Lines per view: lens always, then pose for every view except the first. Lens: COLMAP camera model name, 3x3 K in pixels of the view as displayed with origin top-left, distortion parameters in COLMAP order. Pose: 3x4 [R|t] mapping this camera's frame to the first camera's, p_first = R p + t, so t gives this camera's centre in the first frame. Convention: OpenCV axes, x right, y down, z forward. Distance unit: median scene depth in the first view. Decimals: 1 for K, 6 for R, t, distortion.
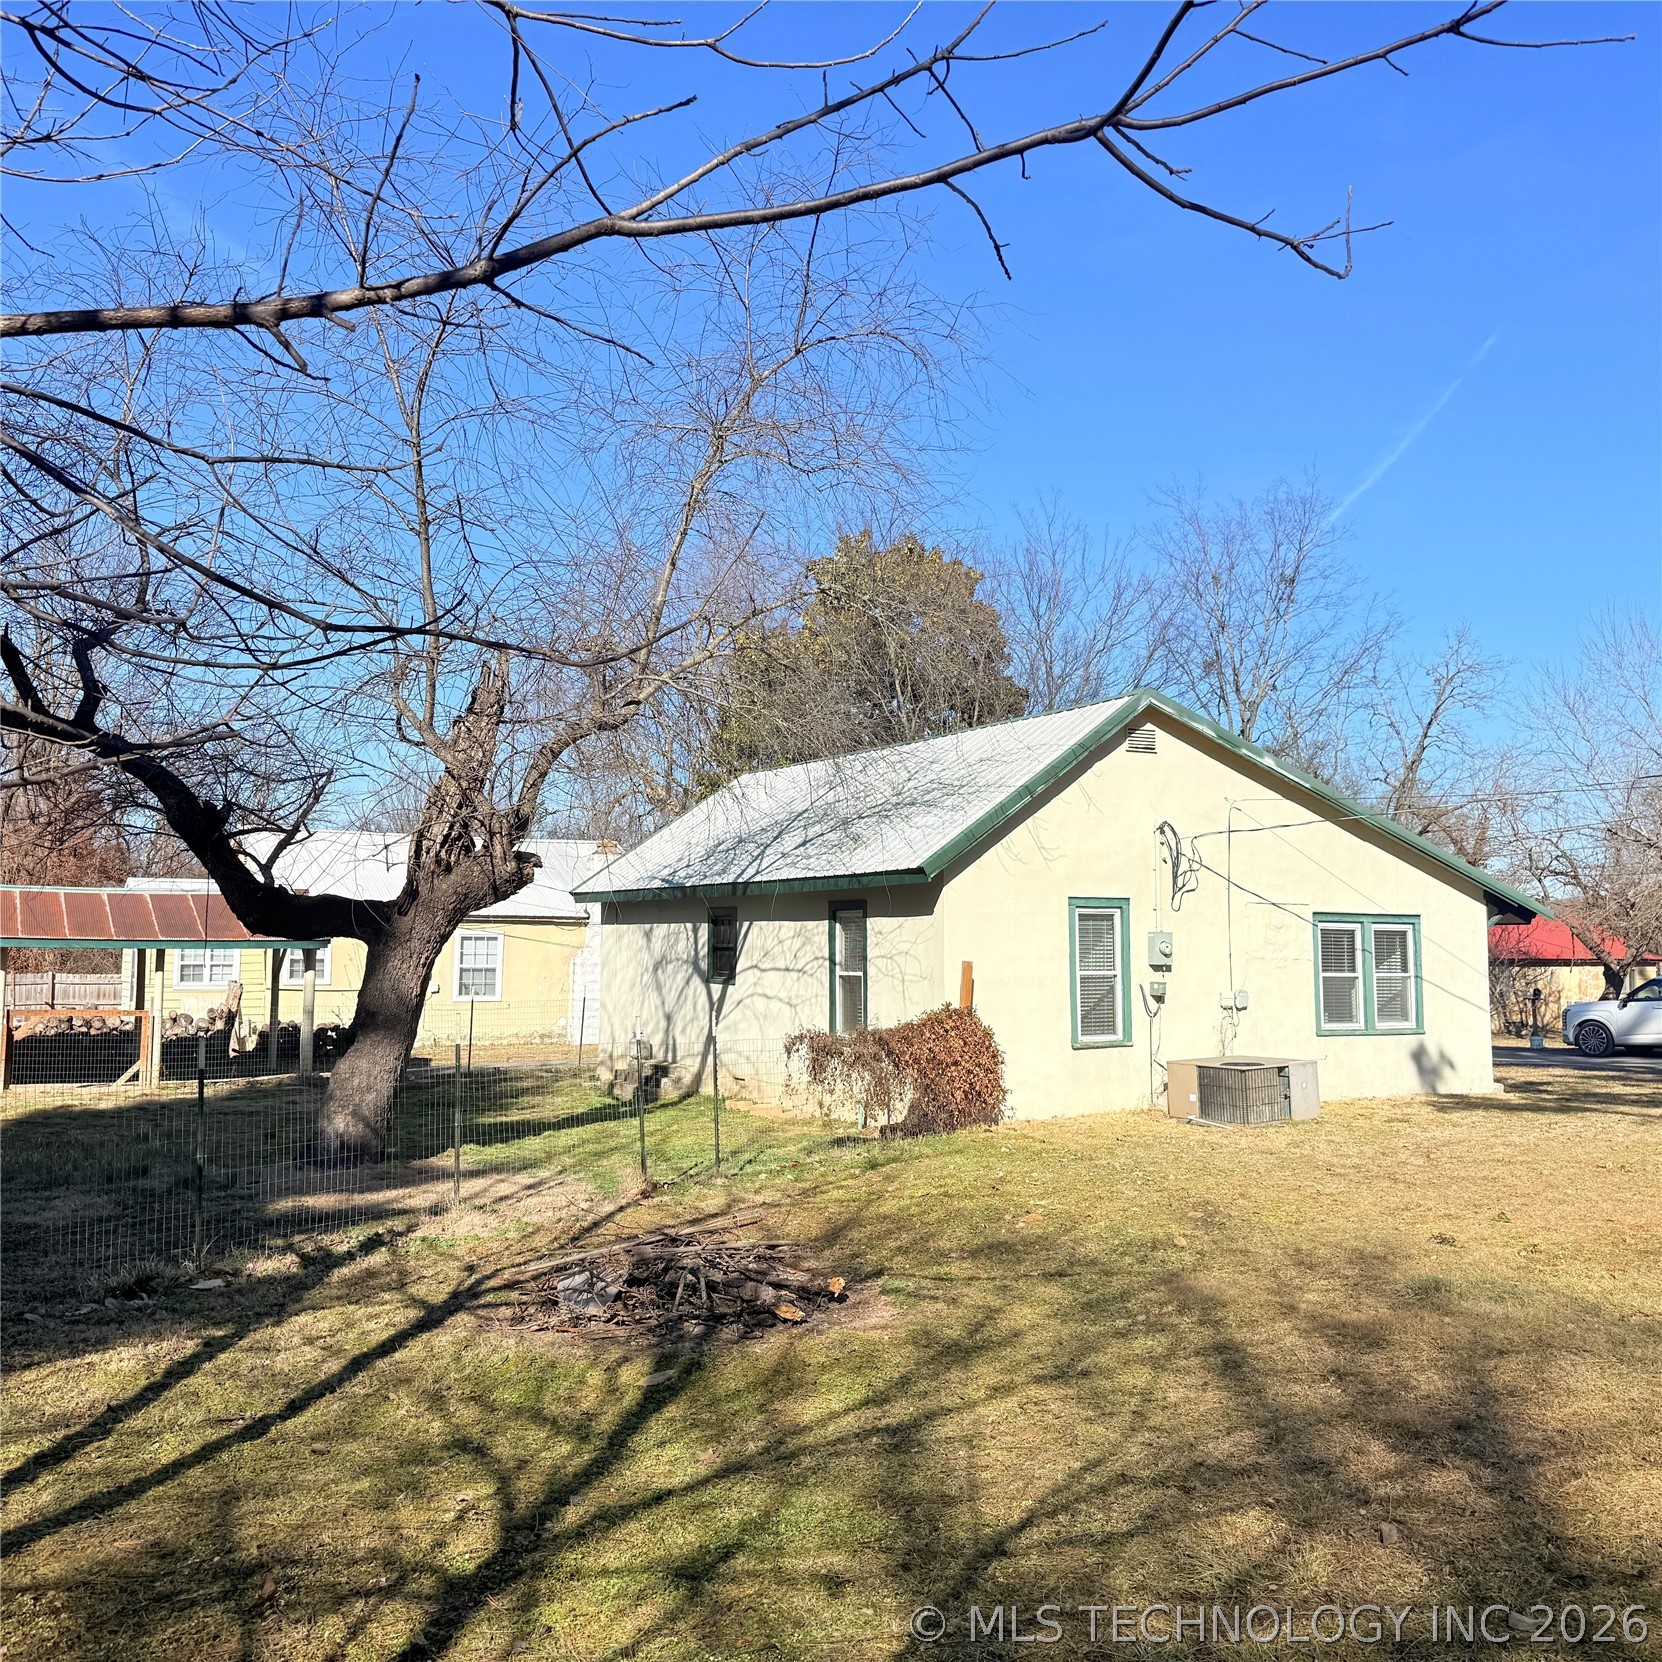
lens RADIAL K [[1551.7, 0, 820.0], [0, 1551.7, 840.8], [0, 0, 1]] dist [0.082684, 0.000000]
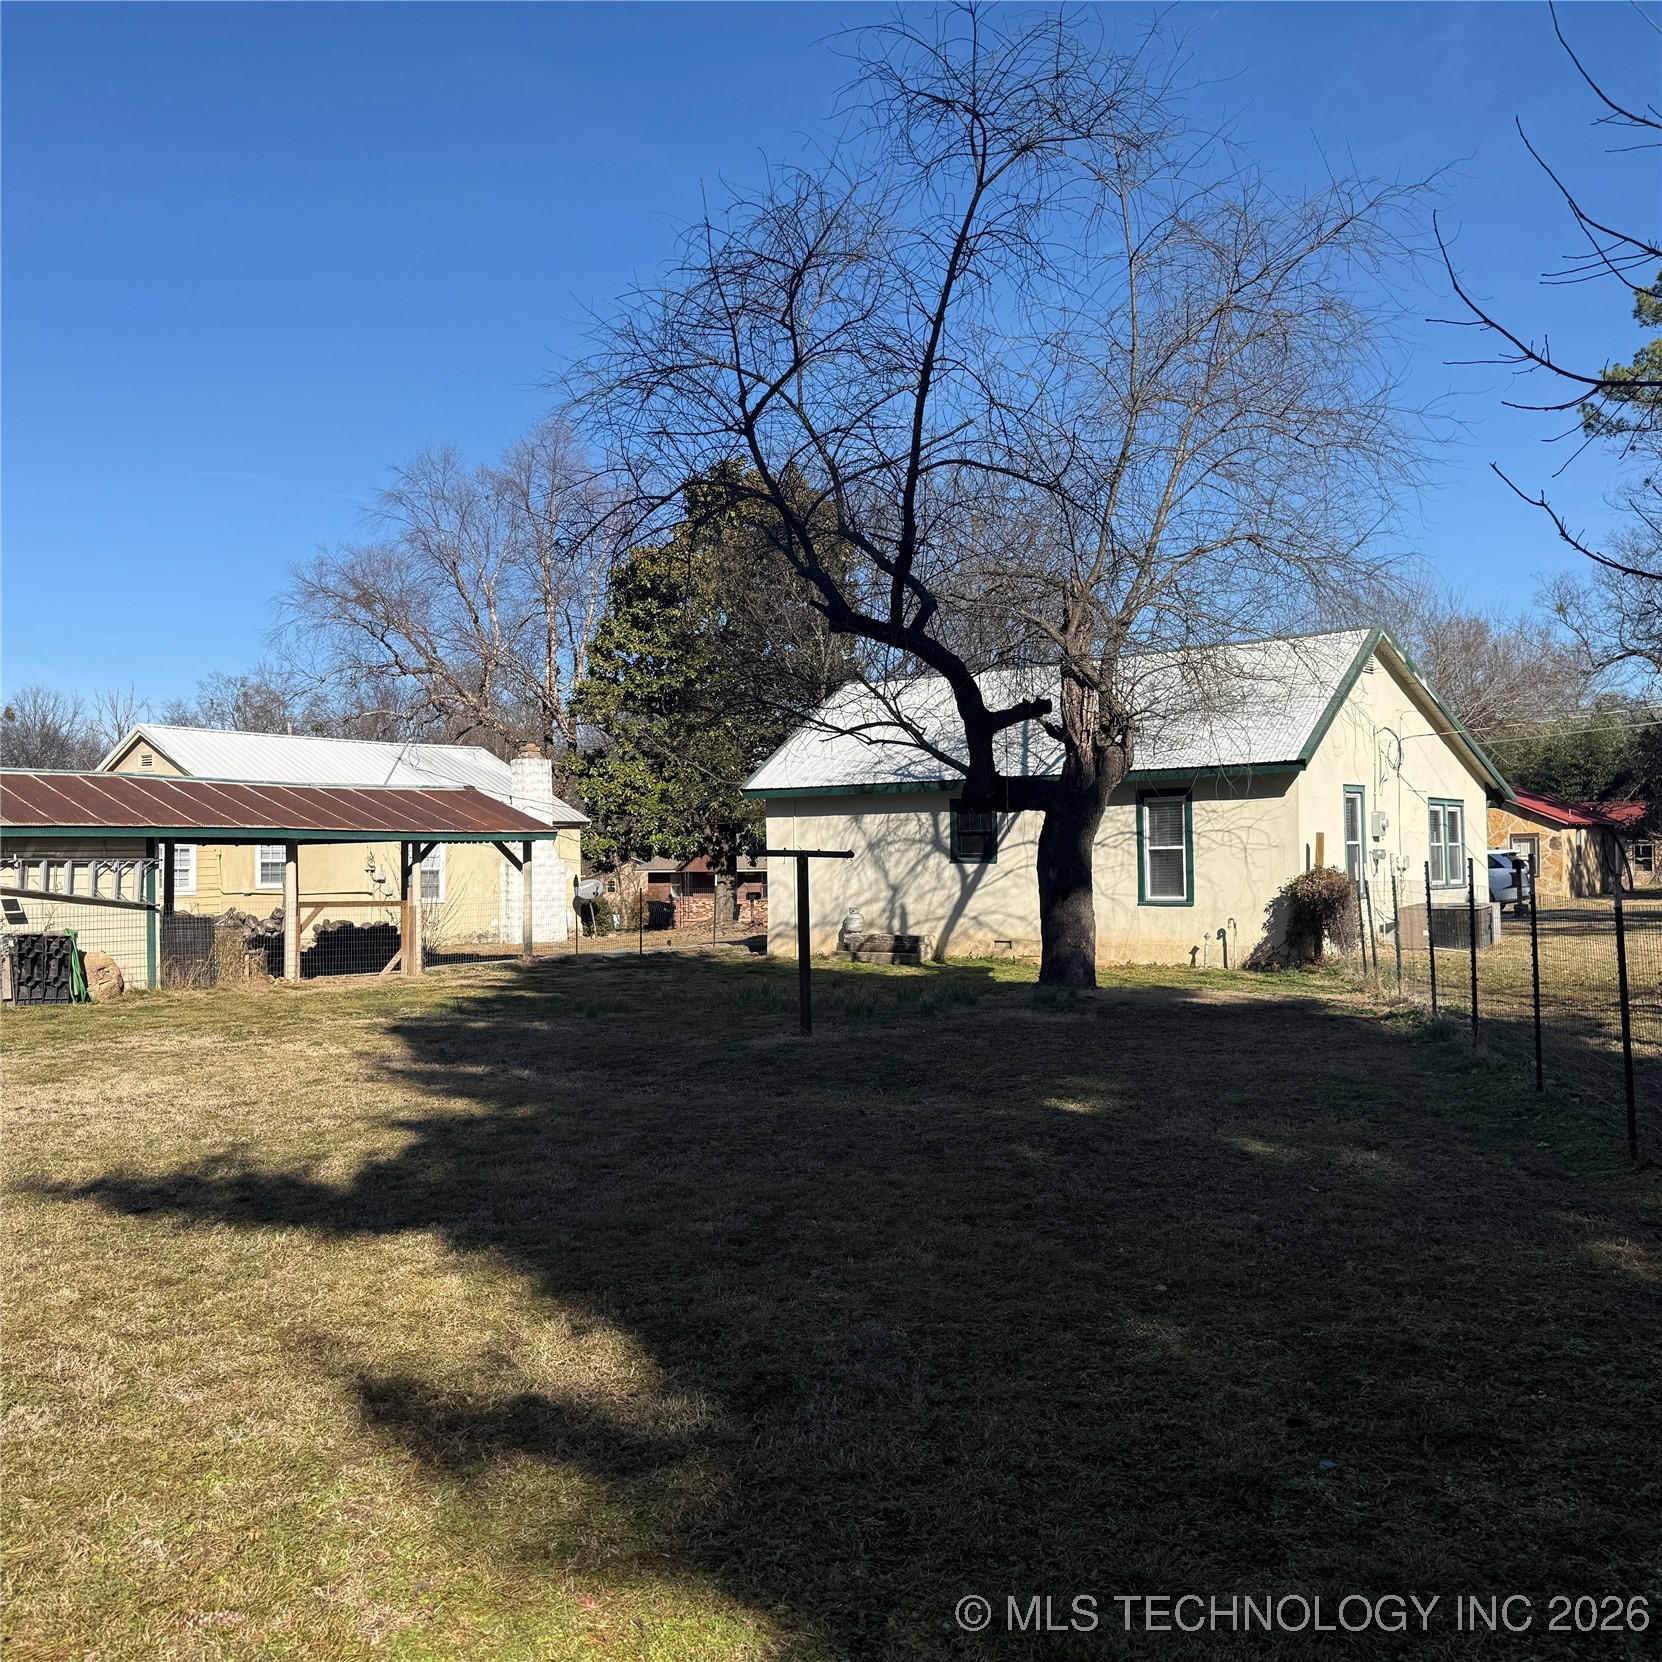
lens RADIAL K [[1551.7, 0, 834.0], [0, 1551.7, 826.9], [0, 0, 1]] dist [0.082684, 0.000000]
pose [[0.915199, -0.007145, 0.402940, -0.703912], [-0.009705, 0.999162, 0.039760, 0.022610], [-0.402886, -0.040299, 0.914363, -0.025672]]
